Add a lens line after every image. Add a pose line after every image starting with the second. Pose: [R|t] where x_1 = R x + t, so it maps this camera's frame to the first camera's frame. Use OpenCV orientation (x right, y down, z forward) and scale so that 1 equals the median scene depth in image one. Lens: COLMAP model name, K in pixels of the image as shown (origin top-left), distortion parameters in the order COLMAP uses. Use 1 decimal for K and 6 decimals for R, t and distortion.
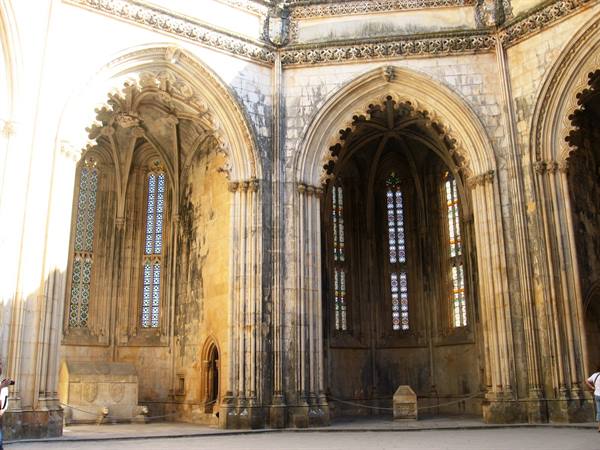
lens RADIAL K [[613.6, 0, 299.7], [0, 613.6, 223.8], [0, 0, 1]] dist [-0.111657, 0.000000]
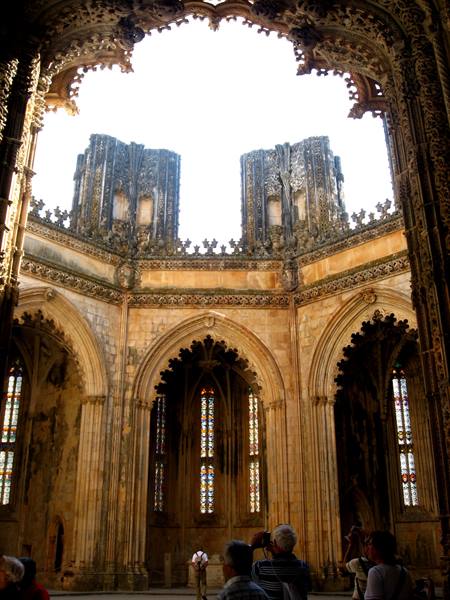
lens RADIAL K [[613.6, 0, 226.7], [0, 613.6, 301.4], [0, 0, 1]] dist [-0.111657, 0.000000]
pose [[0.581172, 0.329381, 0.744142, -0.590616], [-0.215047, 0.944081, -0.249930, -0.006298], [-0.784853, -0.014774, 0.619506, -0.035153]]
